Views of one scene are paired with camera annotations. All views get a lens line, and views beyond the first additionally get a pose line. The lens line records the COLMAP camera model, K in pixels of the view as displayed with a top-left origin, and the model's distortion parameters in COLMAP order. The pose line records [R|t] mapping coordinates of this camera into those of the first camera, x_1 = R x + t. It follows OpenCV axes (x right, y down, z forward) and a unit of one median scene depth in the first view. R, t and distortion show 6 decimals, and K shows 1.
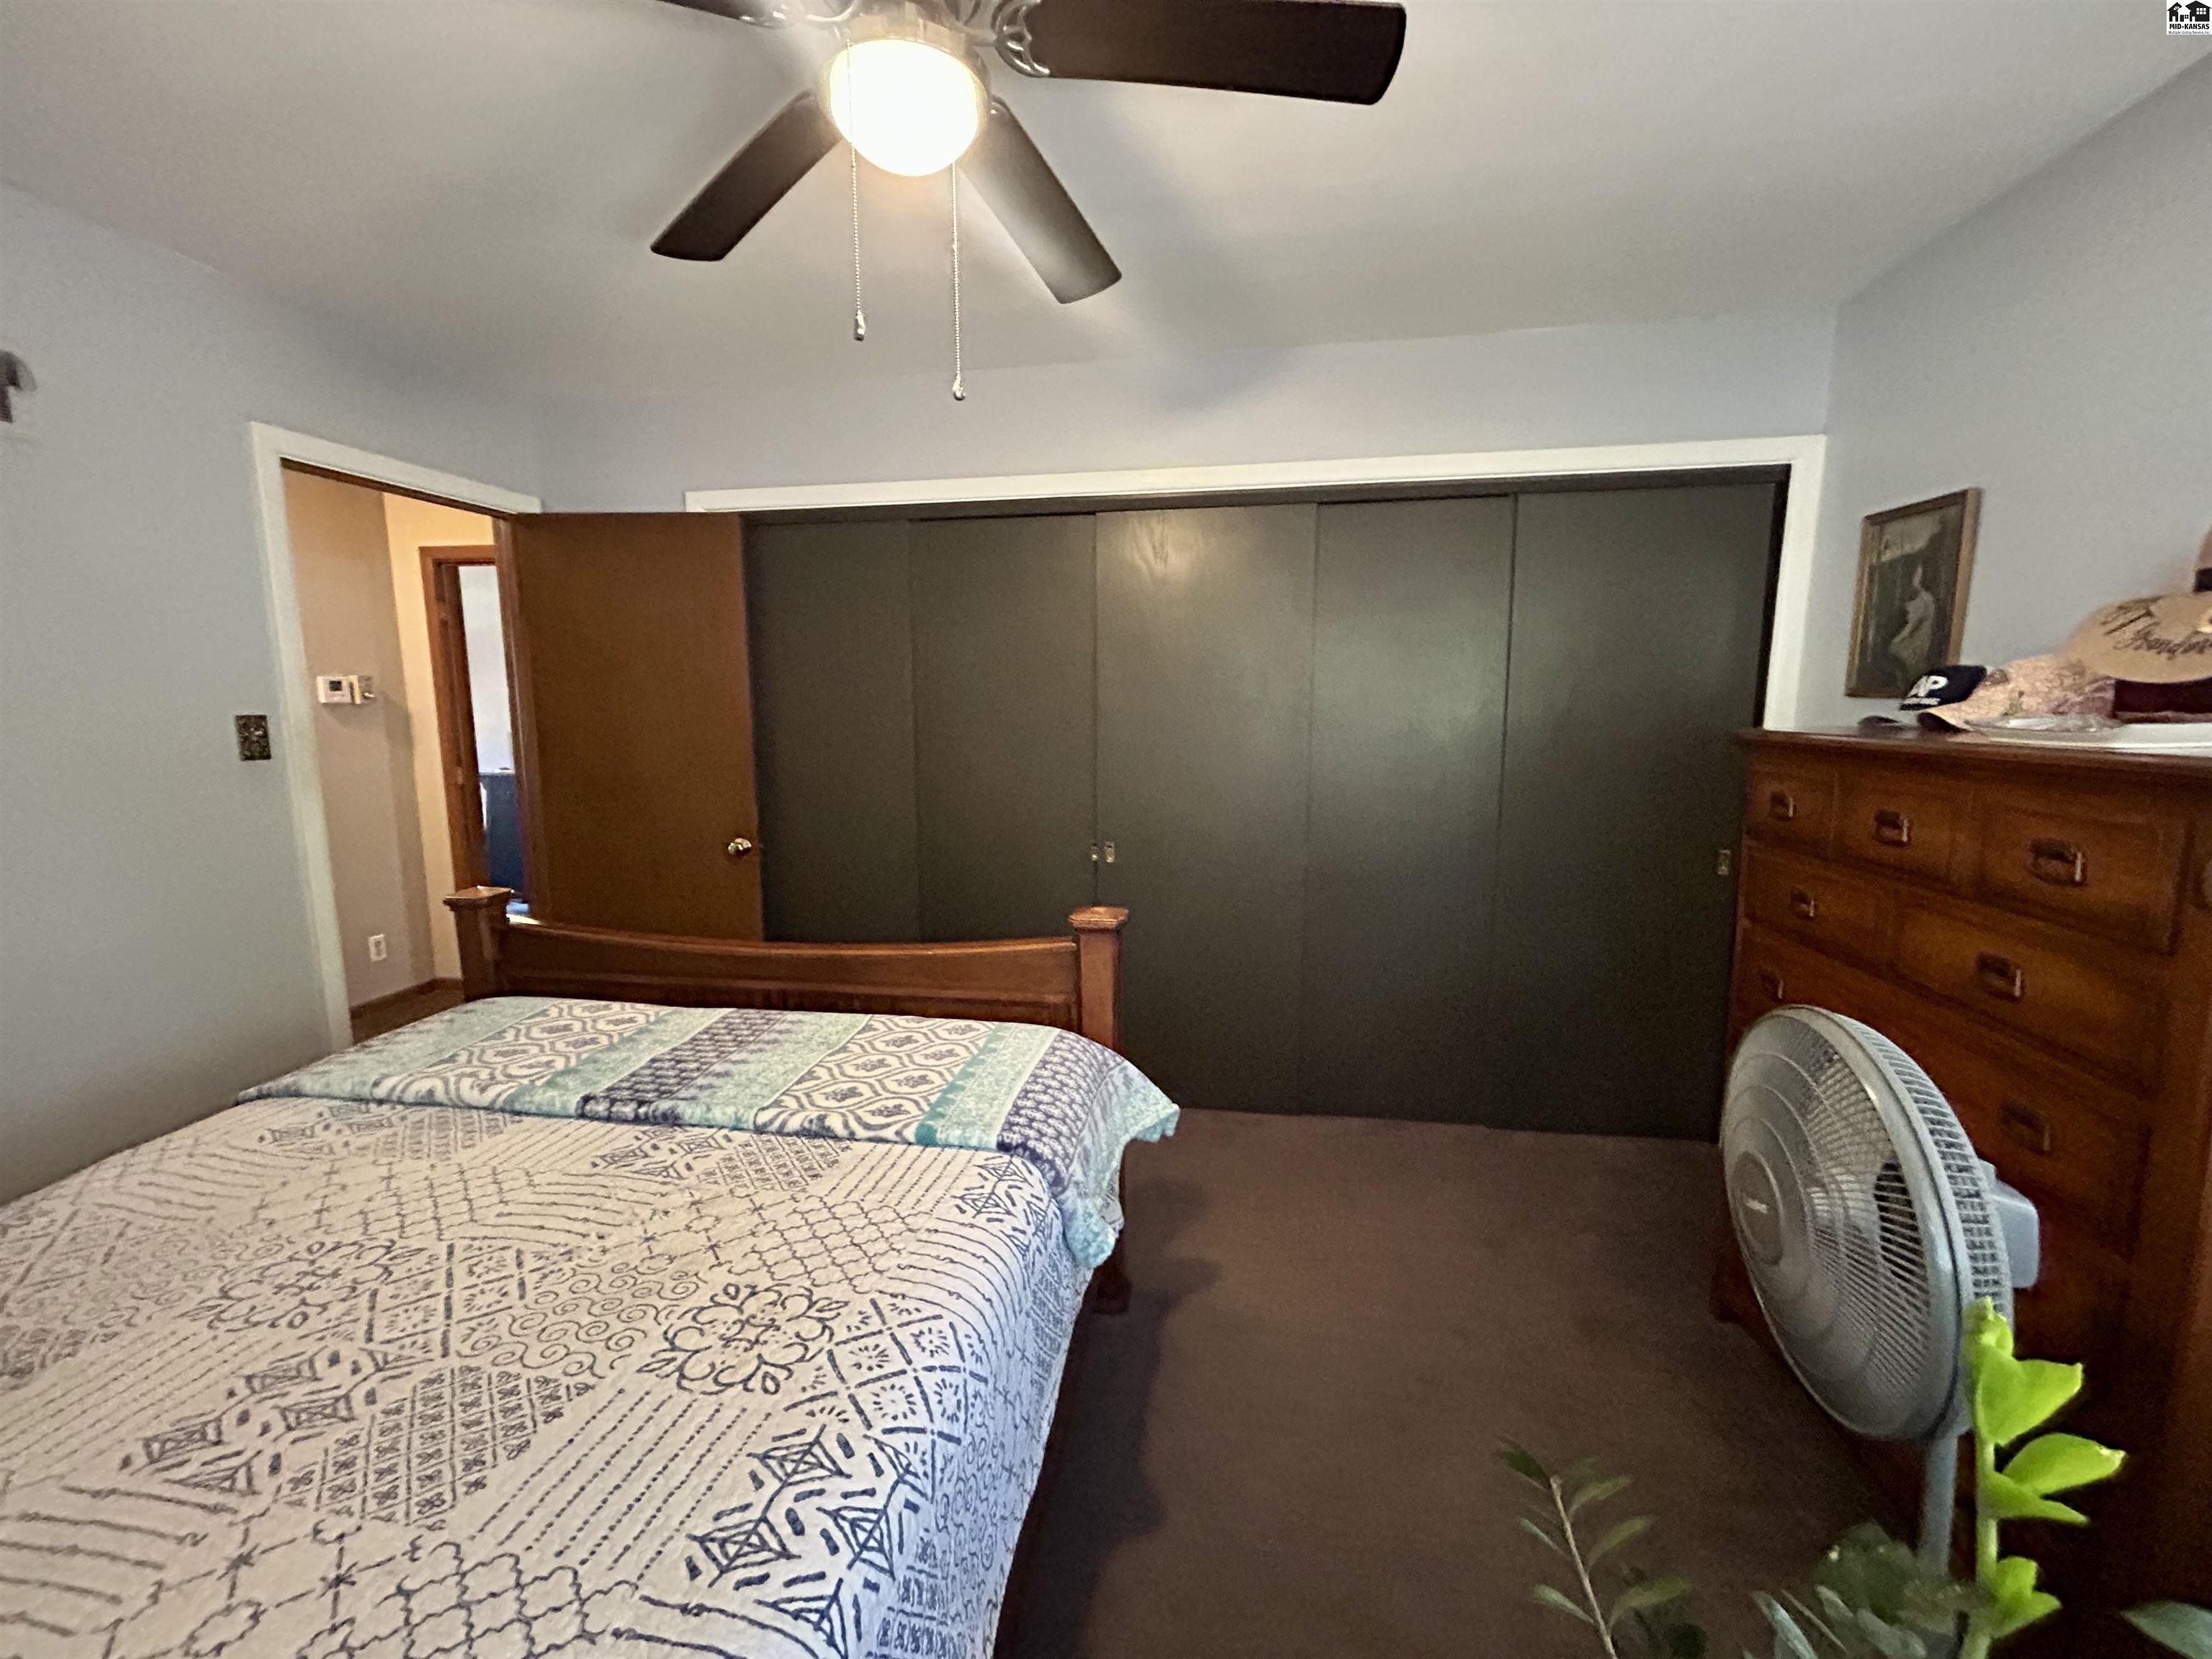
lens RADIAL K [[896.5, 0, 1106.3], [0, 896.5, 829.0], [0, 0, 1]] dist [-0.001017, 0.000096]
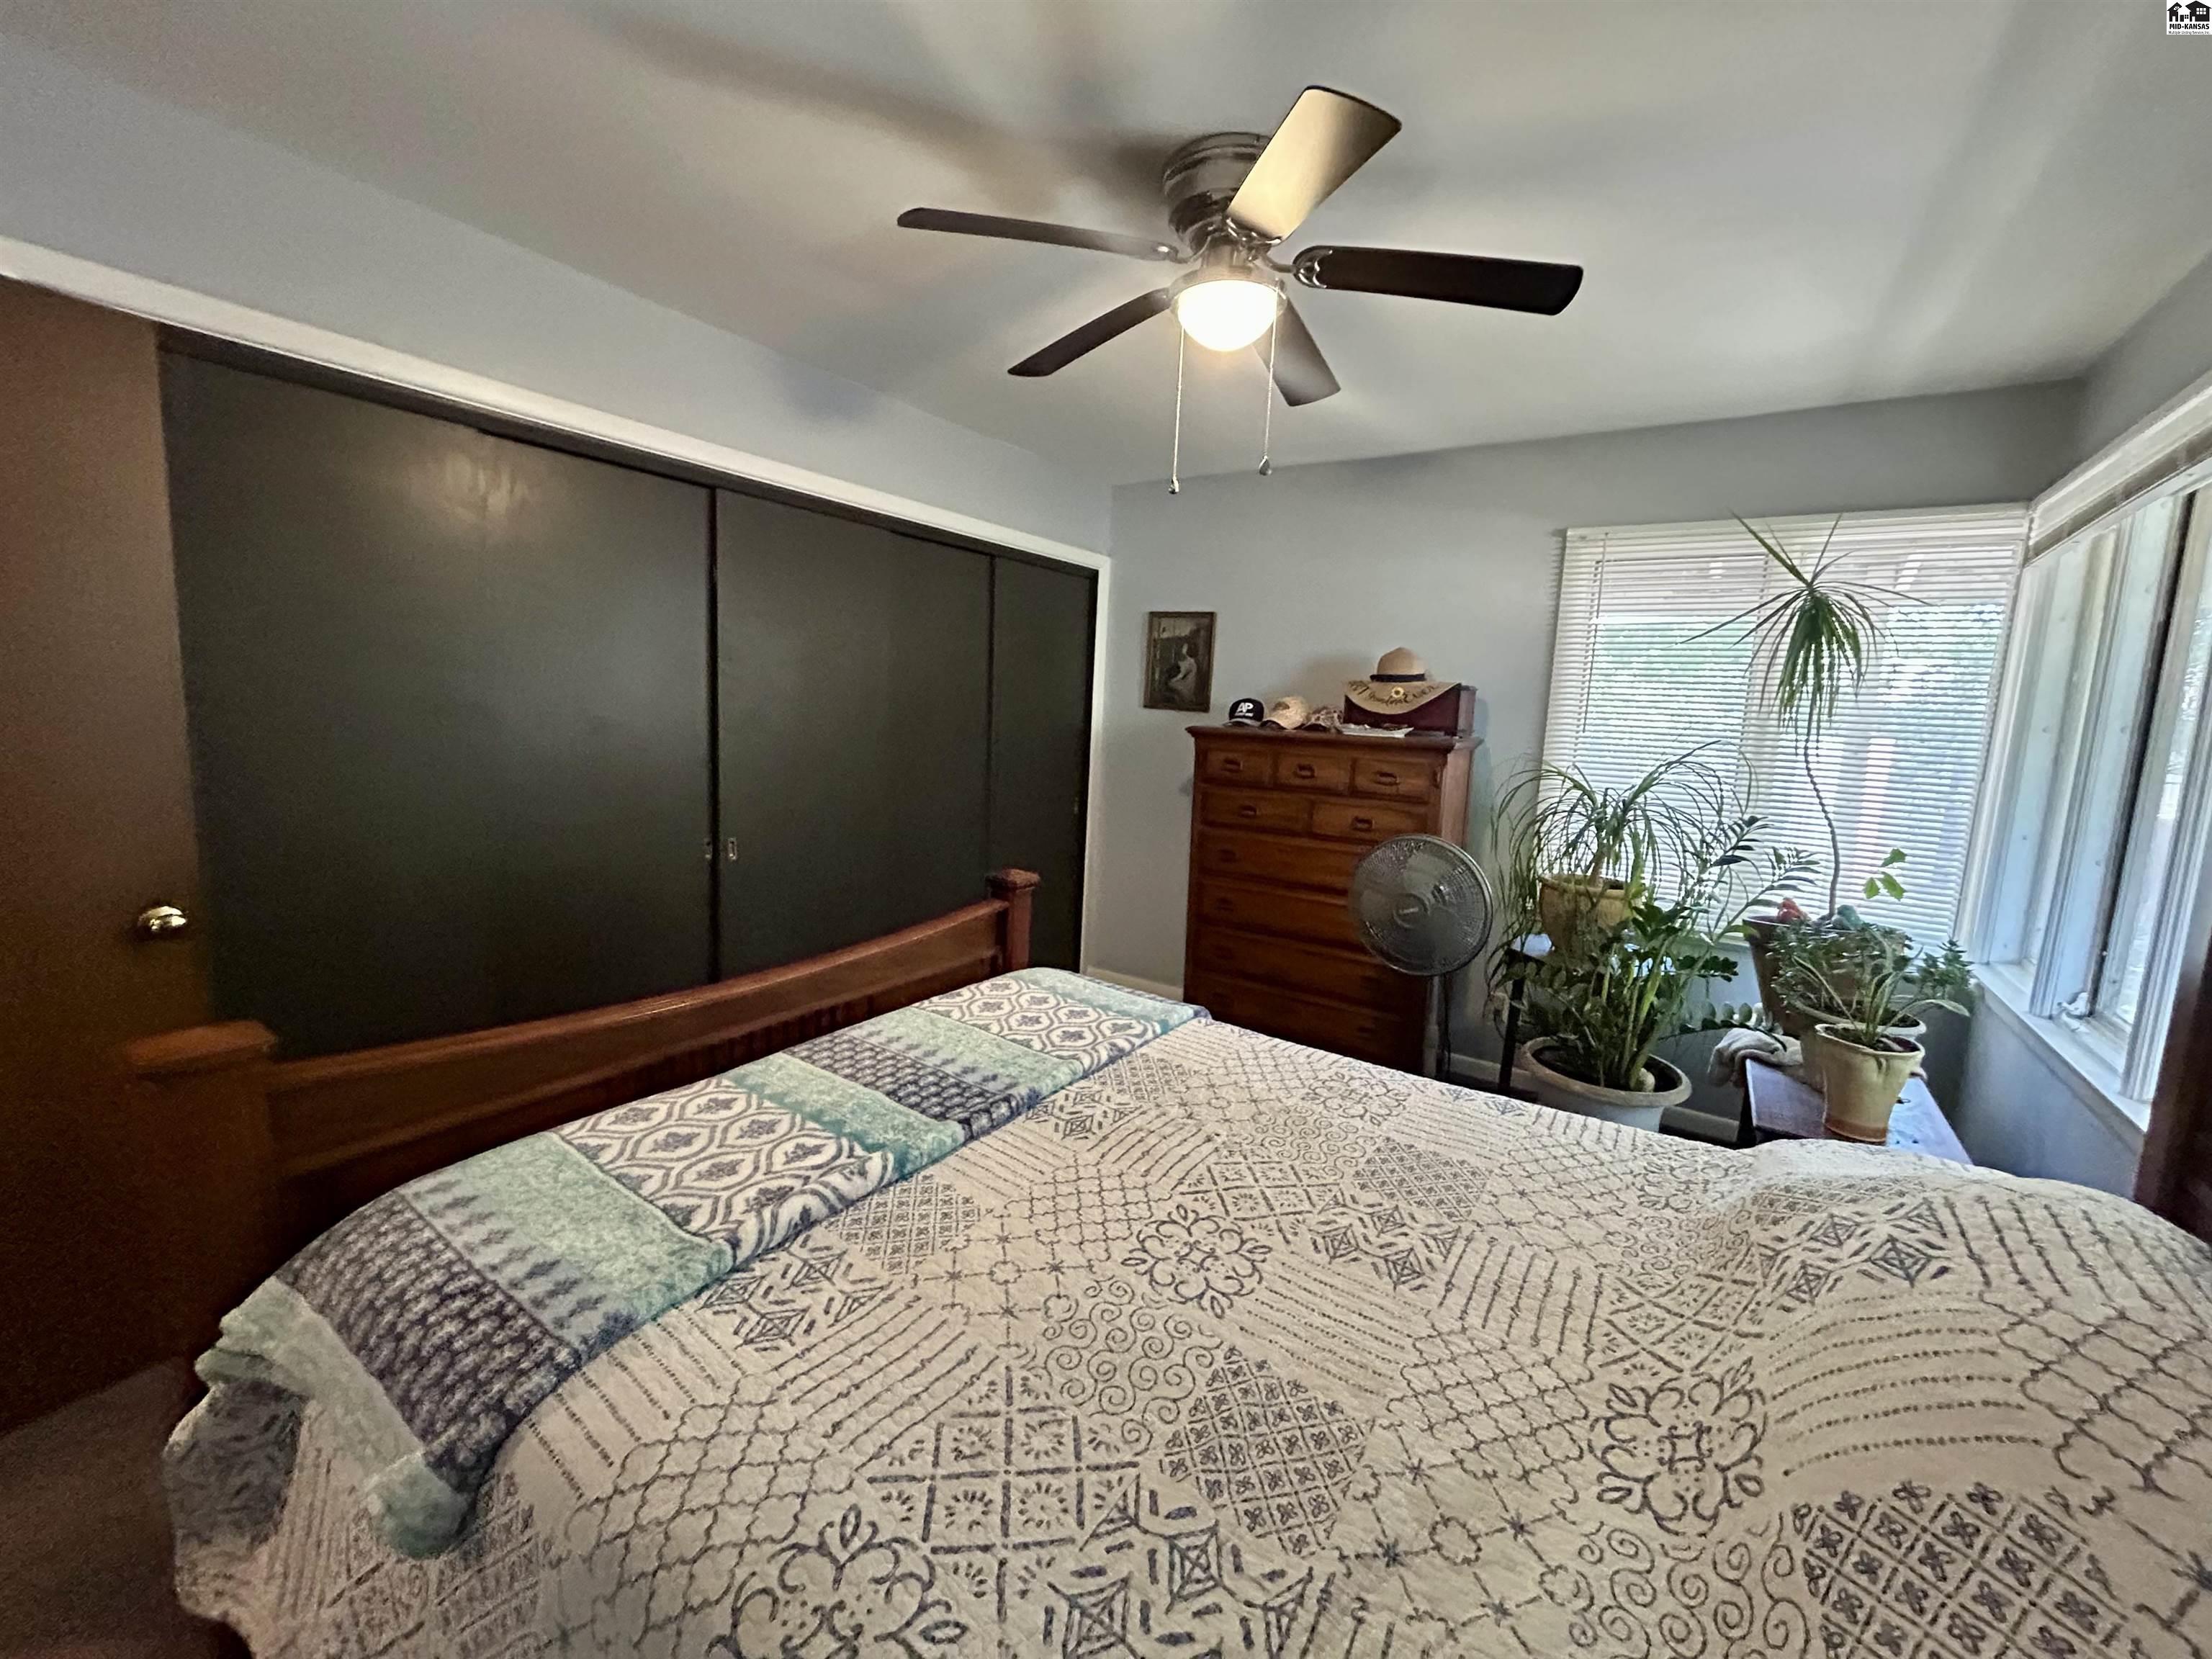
lens RADIAL K [[896.5, 0, 1112.3], [0, 896.5, 824.6], [0, 0, 1]] dist [-0.001017, 0.000096]
pose [[0.405673, -0.096749, 0.908883, -1.200773], [0.082381, 0.994205, 0.069062, -0.053230], [-0.910298, 0.046858, 0.411293, 0.412868]]
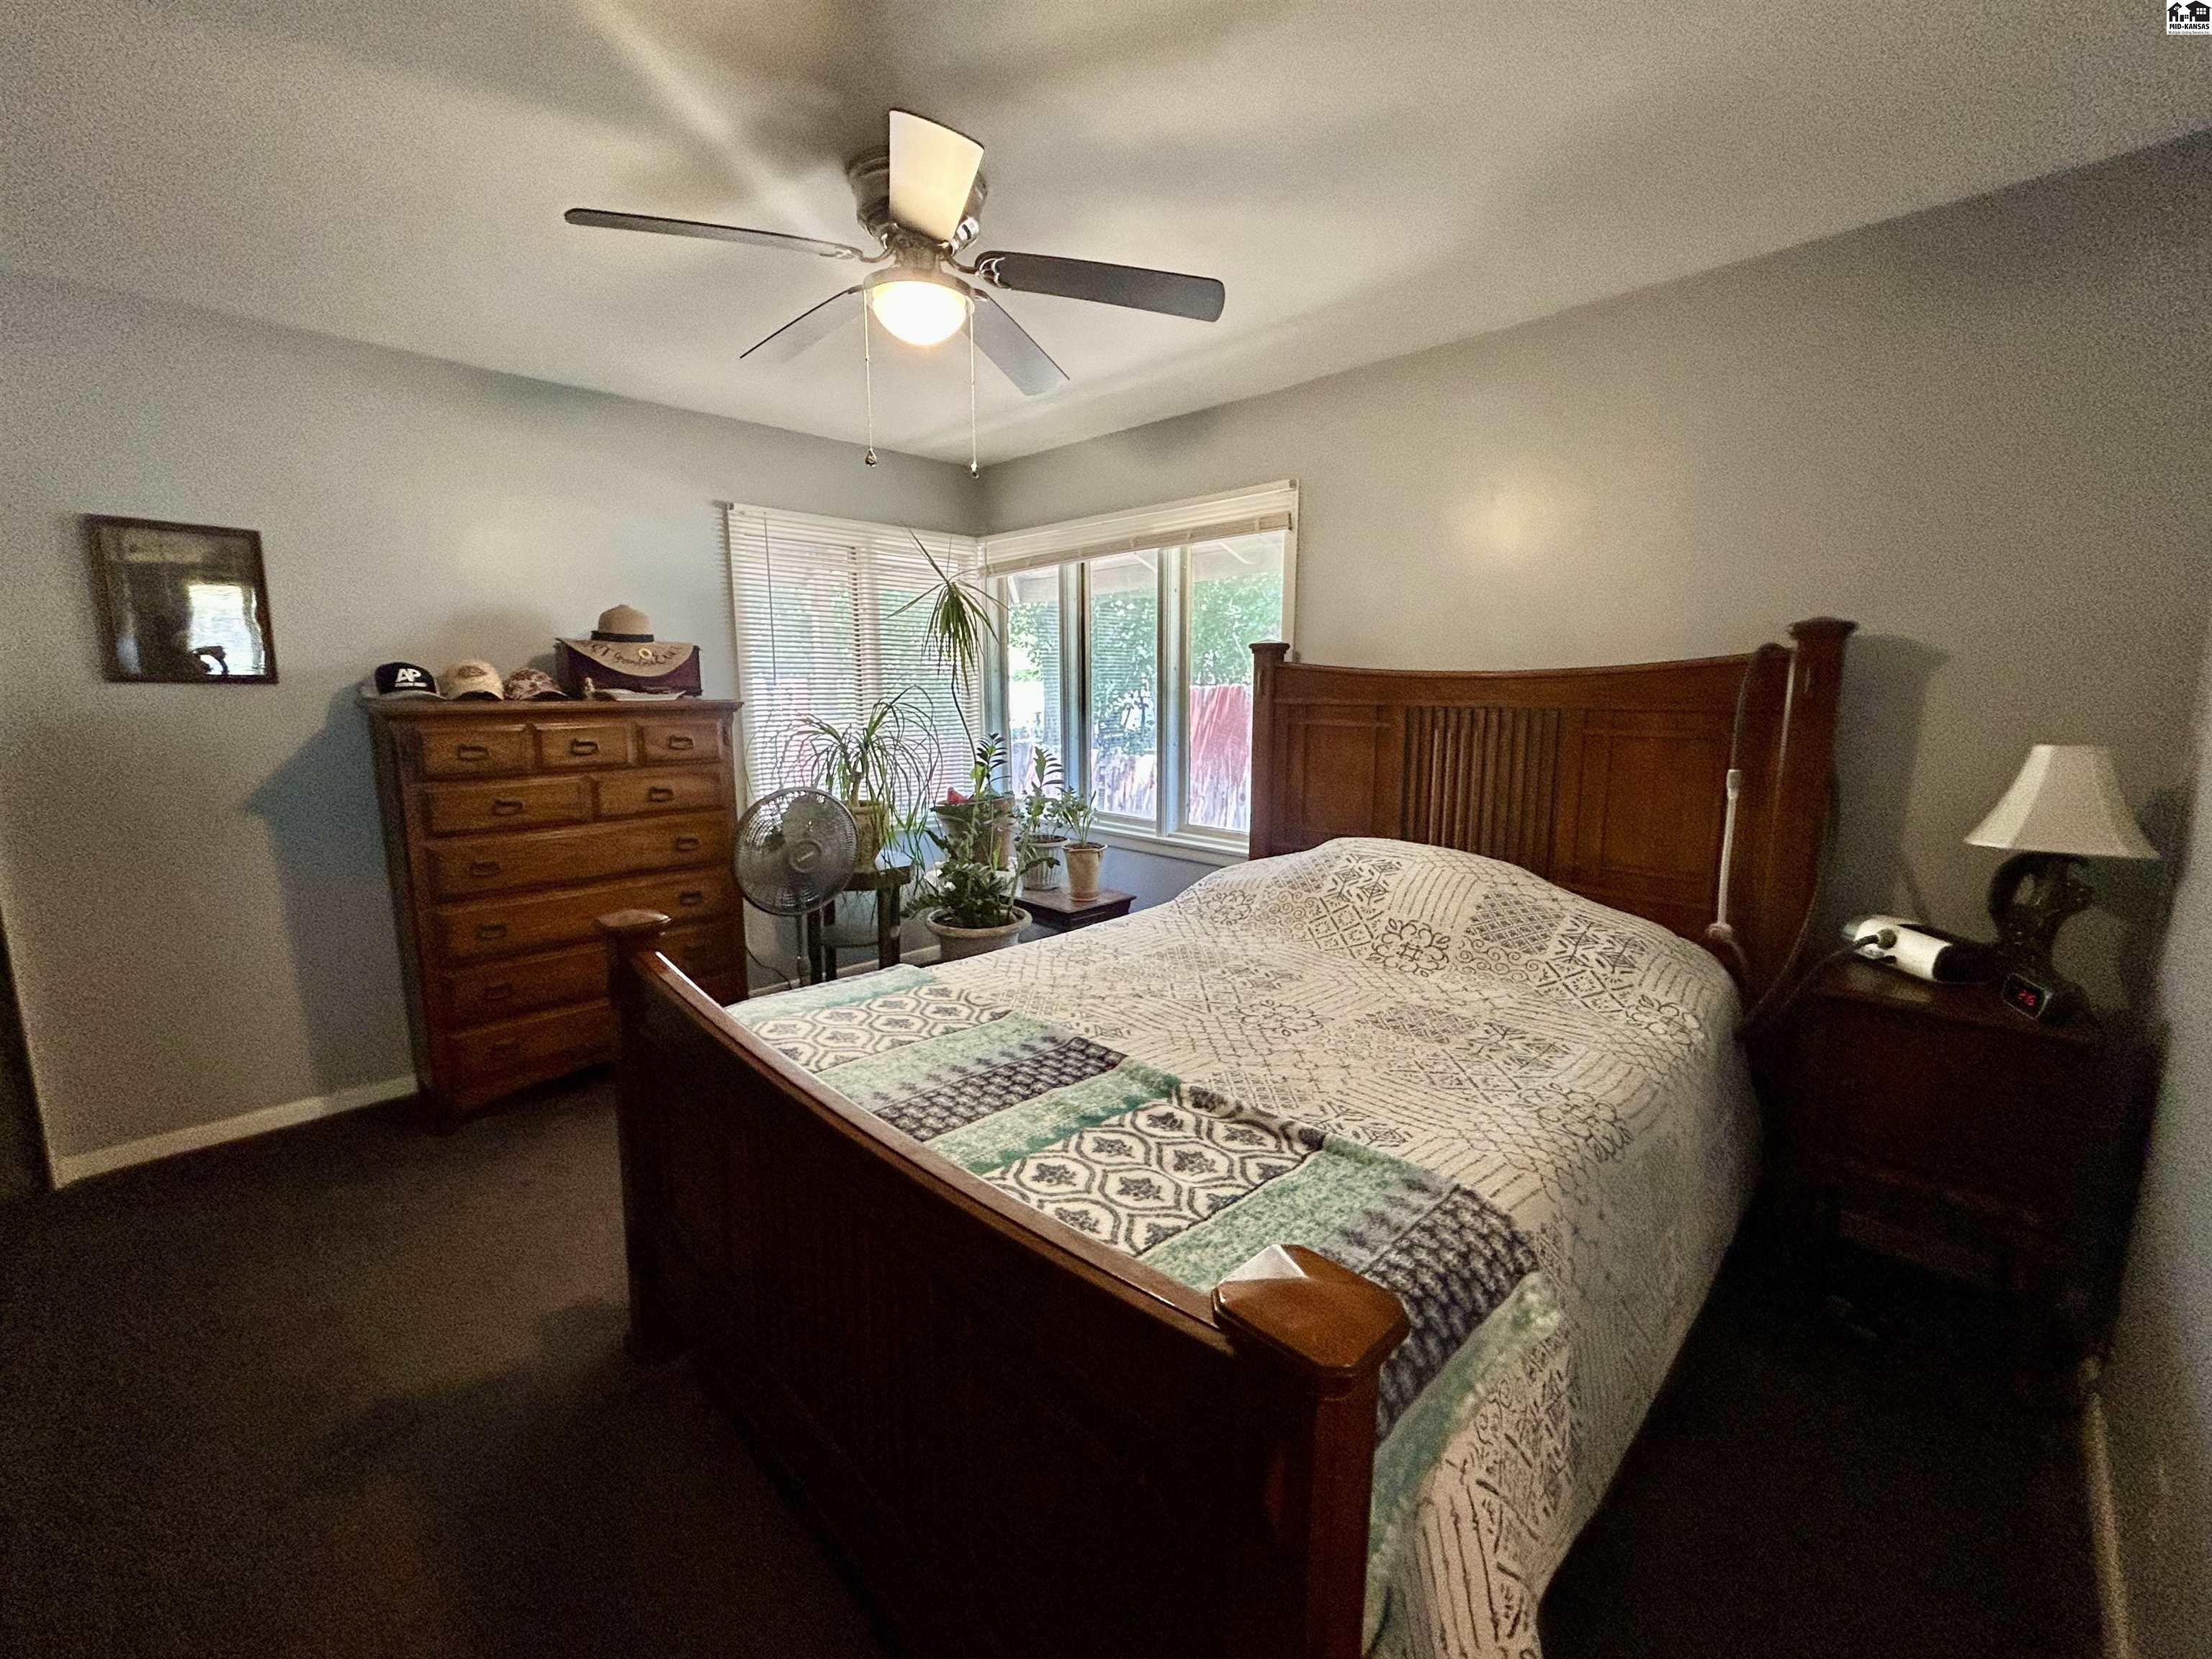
lens RADIAL K [[896.5, 0, 1109.6], [0, 896.5, 825.1], [0, 0, 1]] dist [-0.001017, 0.000096]
pose [[-0.813363, -0.088118, 0.575045, -1.034558], [0.086341, 0.959231, 0.269113, -0.223520], [-0.575314, 0.268537, -0.772594, 1.577948]]
